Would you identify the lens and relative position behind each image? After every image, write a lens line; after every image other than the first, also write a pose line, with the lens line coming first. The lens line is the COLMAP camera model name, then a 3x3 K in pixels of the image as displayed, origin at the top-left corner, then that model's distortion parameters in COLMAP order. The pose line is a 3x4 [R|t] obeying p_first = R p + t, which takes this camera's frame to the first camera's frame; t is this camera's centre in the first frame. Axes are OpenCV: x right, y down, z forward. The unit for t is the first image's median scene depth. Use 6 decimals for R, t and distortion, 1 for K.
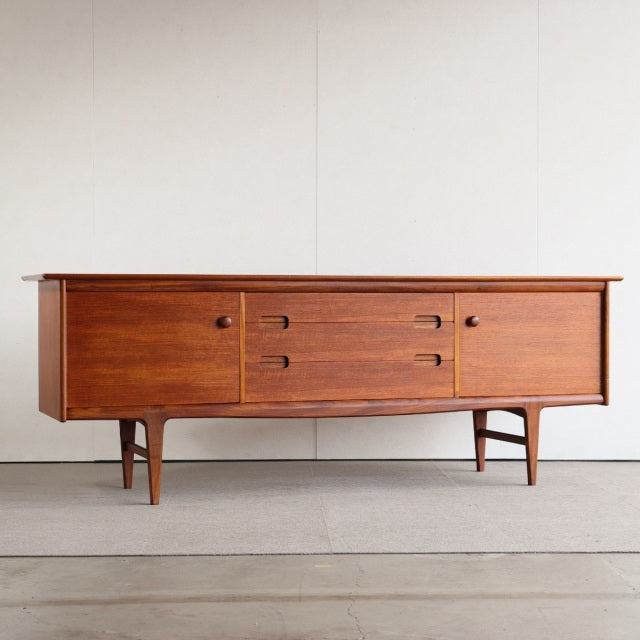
lens RADIAL K [[1451.8, 0, 318.4], [0, 1451.8, 318.4], [0, 0, 1]] dist [0.091583, 0.000000]
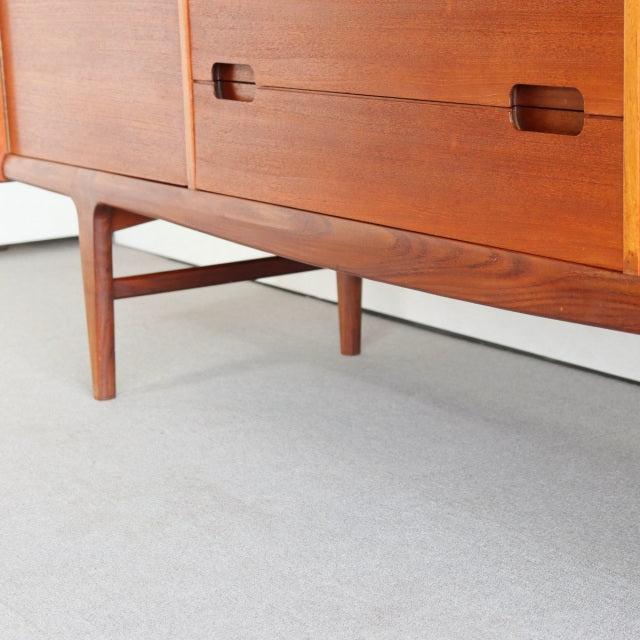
lens RADIAL K [[1742.0, 0, 320.5], [0, 1742.0, 321.4], [0, 0, 1]] dist [0.057580, 0.000000]
pose [[0.199273, 0.189535, -0.961440, 0.385360], [0.014127, 0.980460, 0.196213, 0.004816], [0.979842, -0.052682, 0.192702, 0.945435]]
